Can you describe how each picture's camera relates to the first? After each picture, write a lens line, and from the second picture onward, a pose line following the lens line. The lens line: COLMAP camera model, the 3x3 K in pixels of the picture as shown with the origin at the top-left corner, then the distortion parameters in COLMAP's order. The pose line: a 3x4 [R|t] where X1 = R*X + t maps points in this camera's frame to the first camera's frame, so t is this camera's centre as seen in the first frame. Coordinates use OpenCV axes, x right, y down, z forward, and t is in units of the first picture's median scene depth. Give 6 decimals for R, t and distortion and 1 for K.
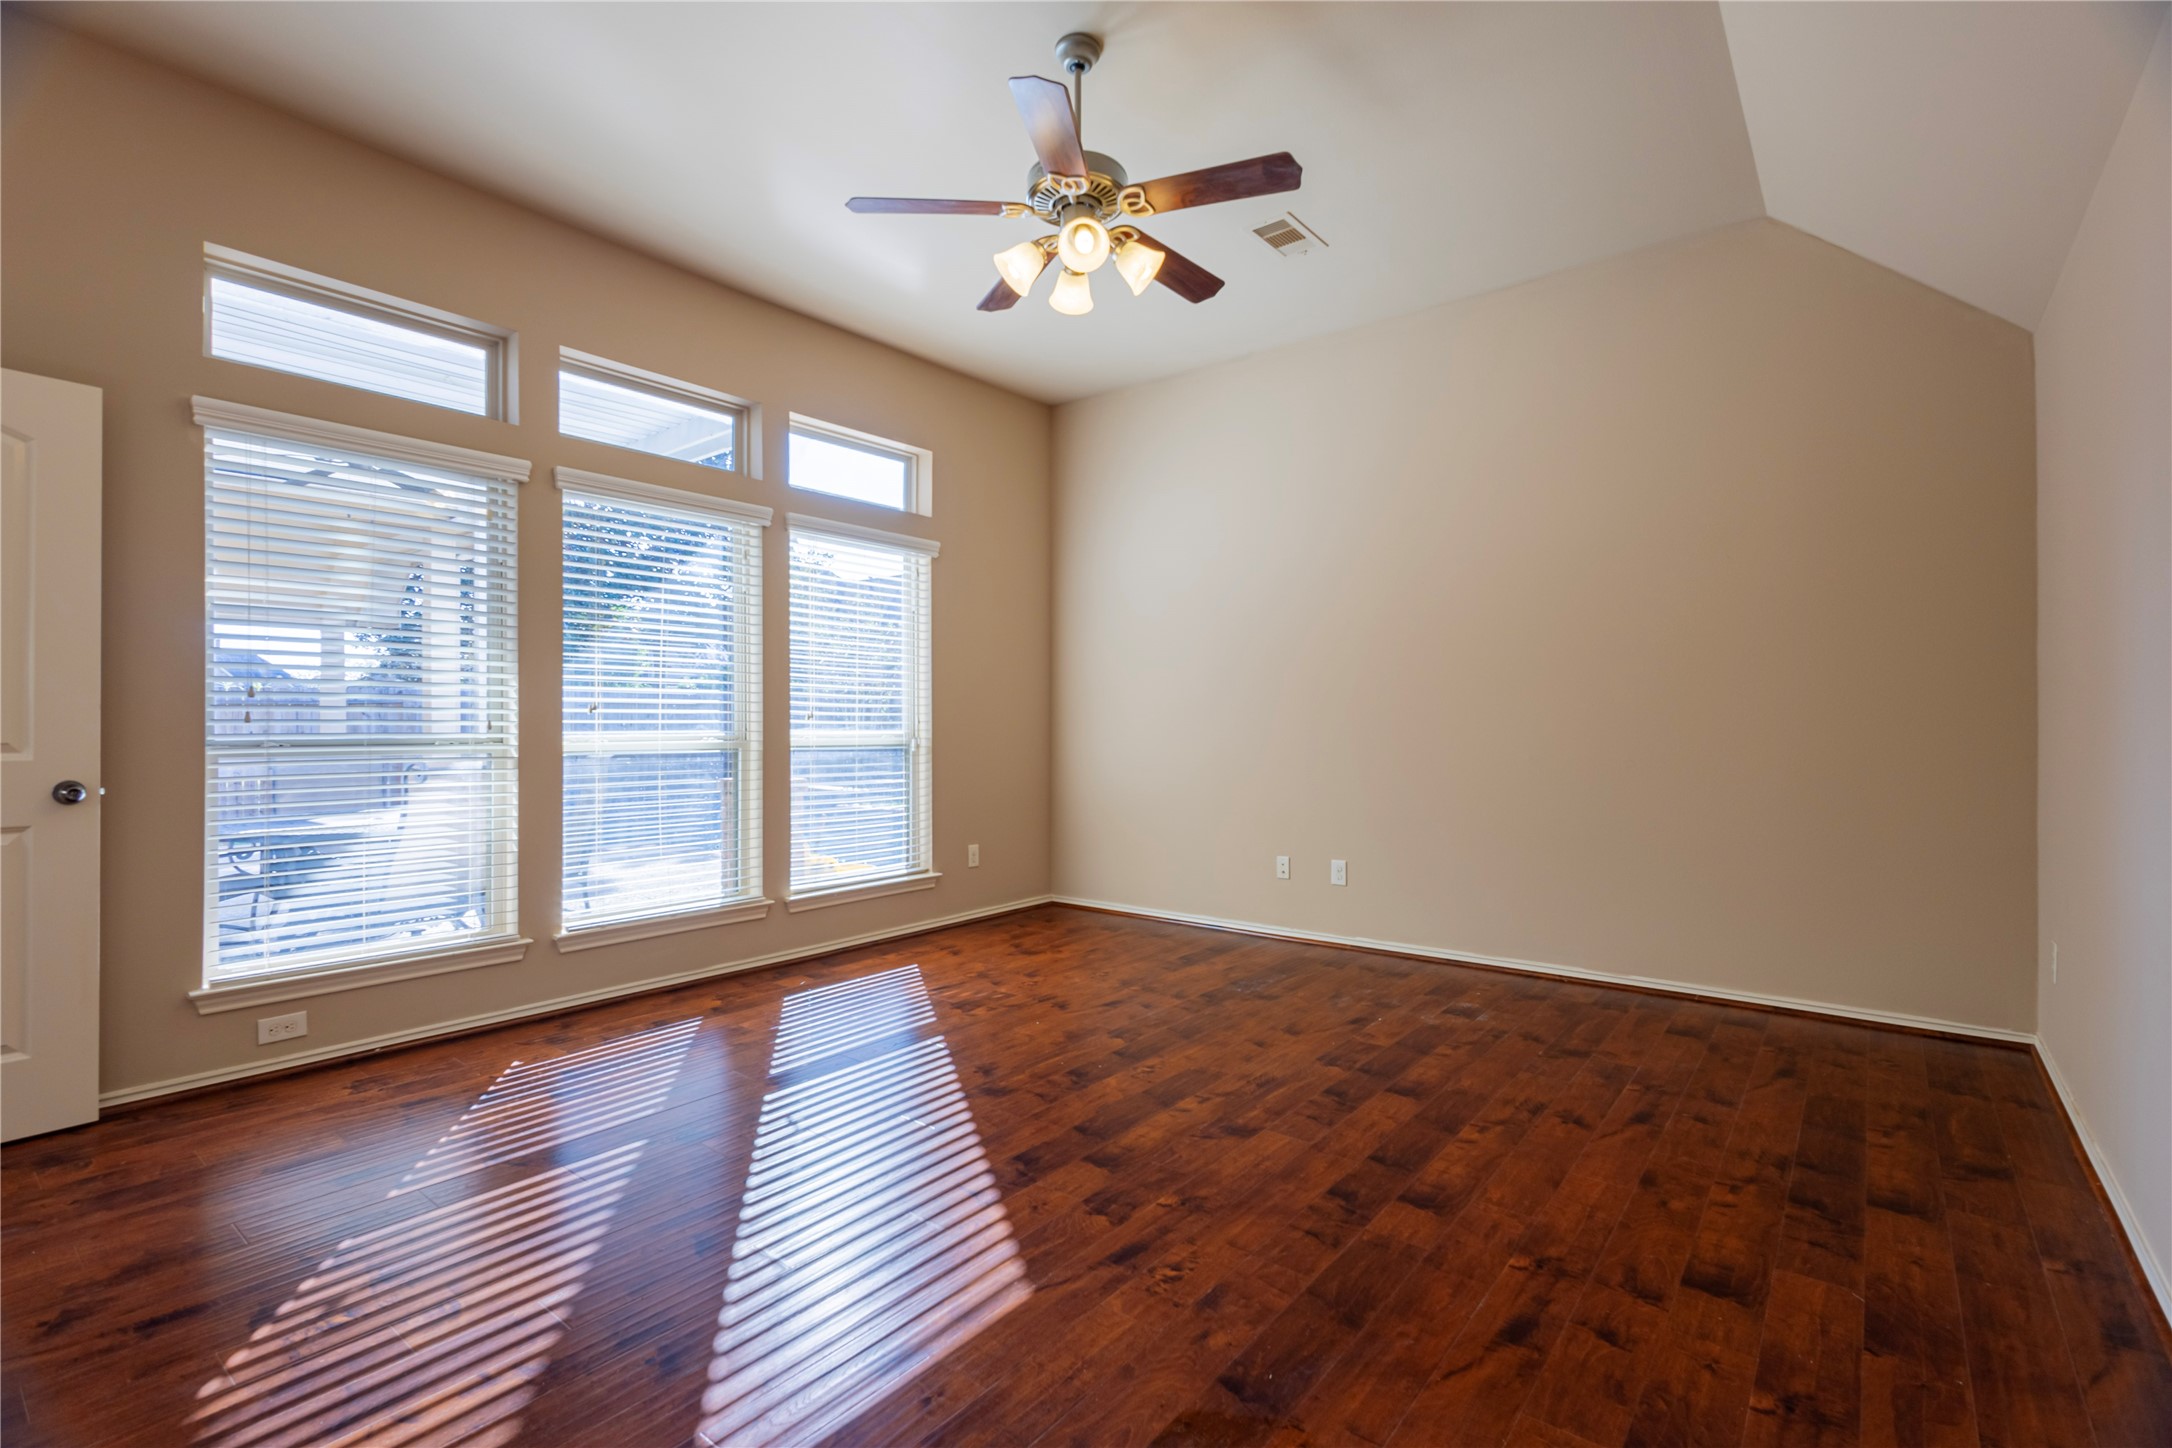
lens RADIAL K [[996.2, 0, 1094.8], [0, 996.2, 726.8], [0, 0, 1]] dist [0.009685, -0.003466]
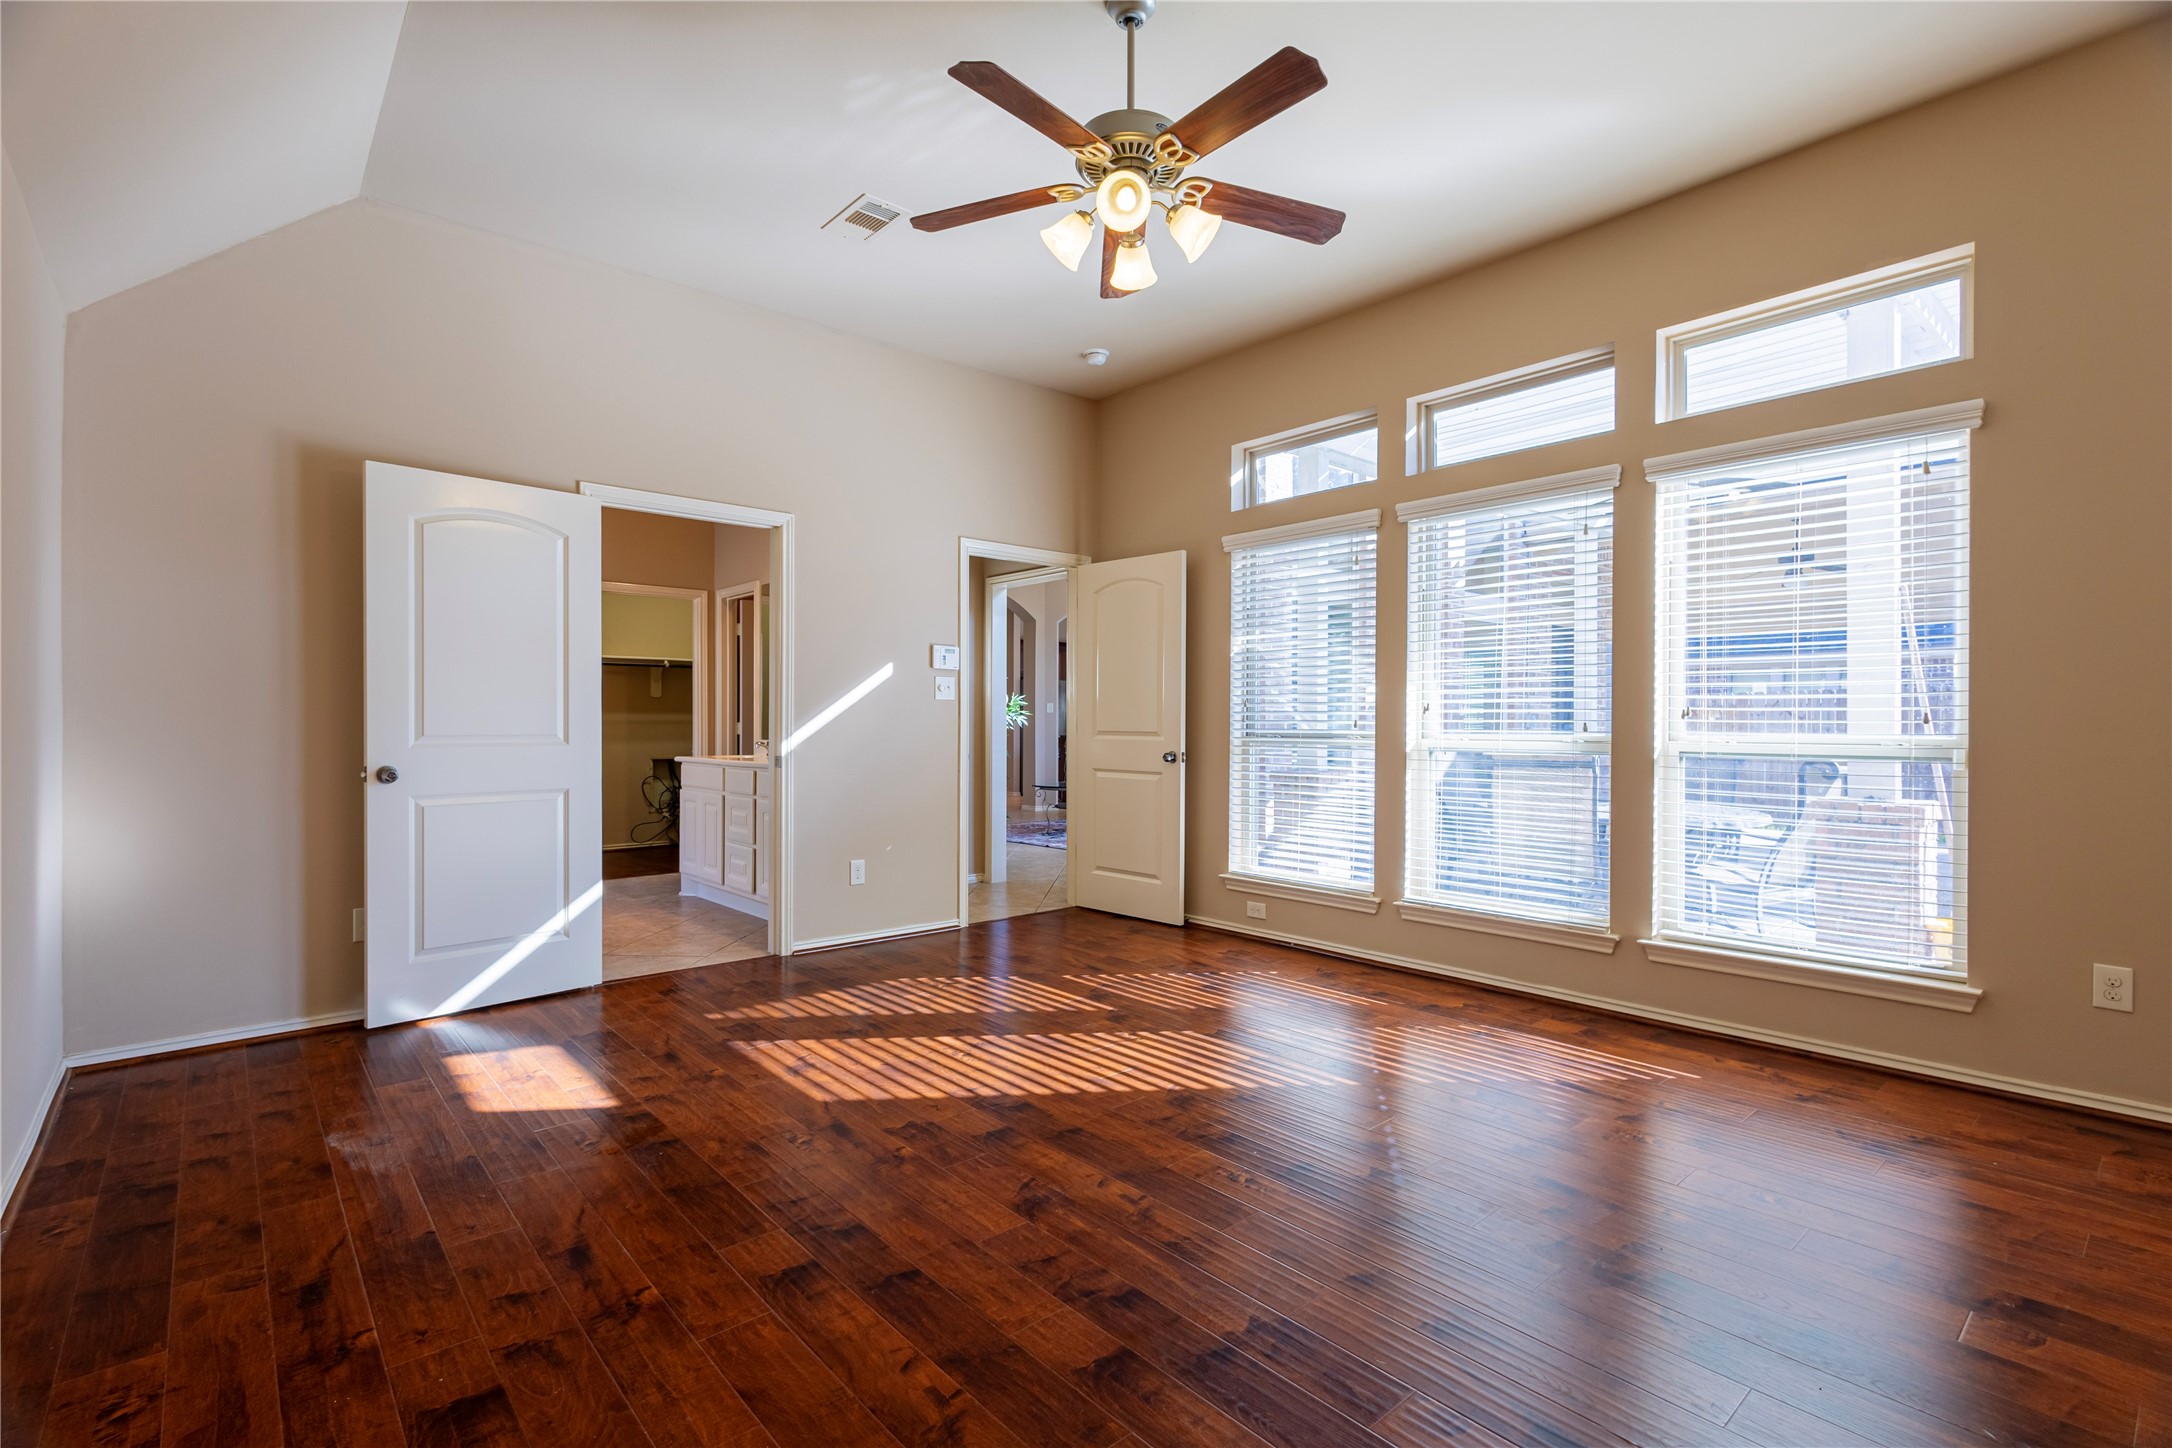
lens RADIAL K [[996.2, 0, 1077.9], [0, 996.2, 713.9], [0, 0, 1]] dist [0.009685, -0.003466]
pose [[-0.194534, -0.007648, -0.980866, 0.974057], [-0.000858, 0.999971, -0.007627, -0.006809], [0.980895, -0.000642, -0.194535, 1.205431]]
